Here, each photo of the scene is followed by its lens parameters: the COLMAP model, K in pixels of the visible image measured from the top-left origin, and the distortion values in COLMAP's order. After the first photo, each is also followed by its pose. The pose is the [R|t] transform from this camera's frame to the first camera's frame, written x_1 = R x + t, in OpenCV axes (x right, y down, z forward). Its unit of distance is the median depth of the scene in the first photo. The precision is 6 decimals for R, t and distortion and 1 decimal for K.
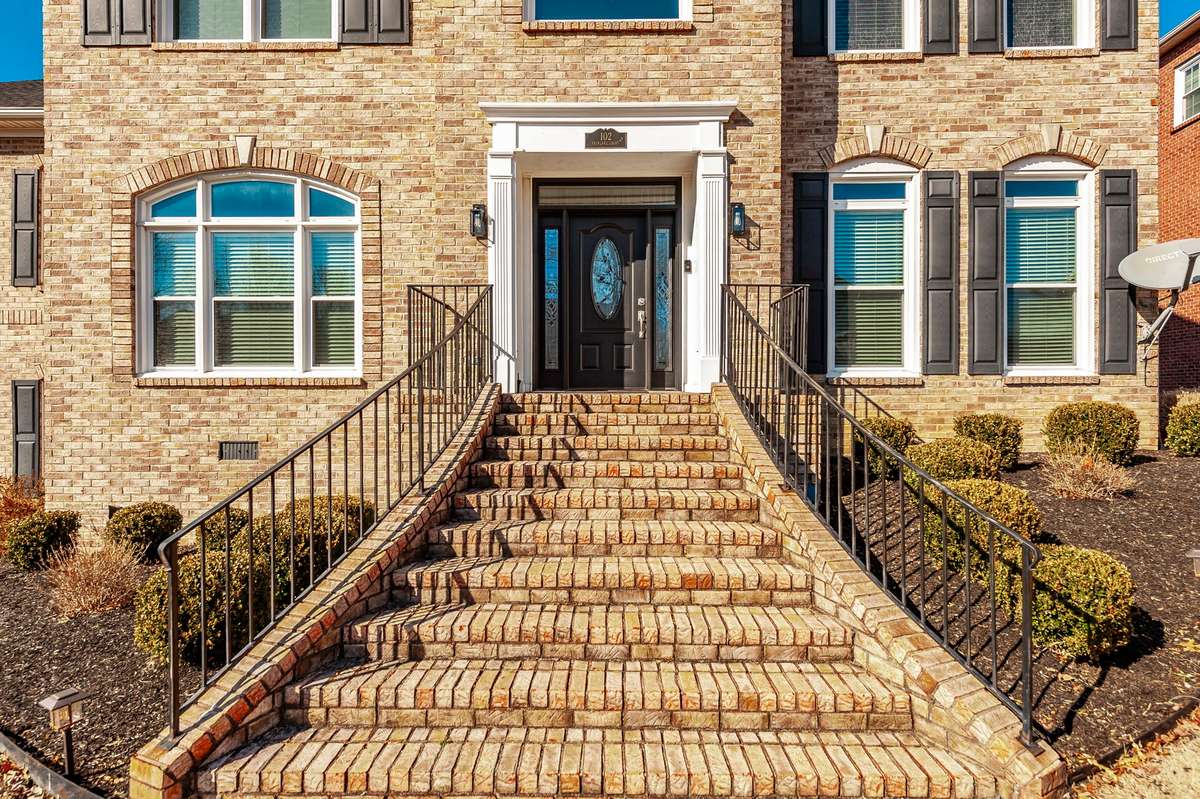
lens RADIAL K [[604.6, 0, 609.3], [0, 604.6, 398.1], [0, 0, 1]] dist [0.013426, -0.000348]
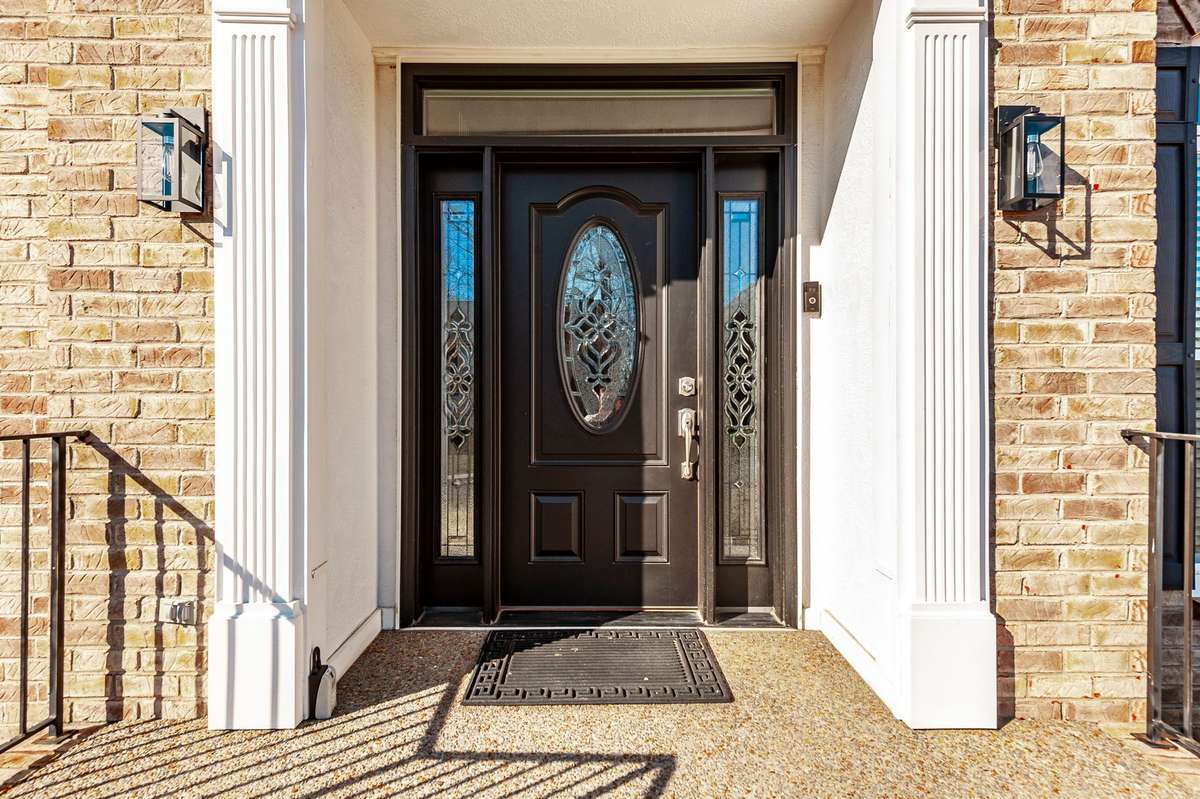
lens RADIAL K [[604.6, 0, 605.5], [0, 604.6, 389.7], [0, 0, 1]] dist [0.013426, -0.000348]
pose [[0.999947, 0.001069, 0.010233, -0.003788], [-0.000967, 0.999950, -0.009927, -0.162106], [-0.010243, 0.009916, 0.999898, 0.644113]]
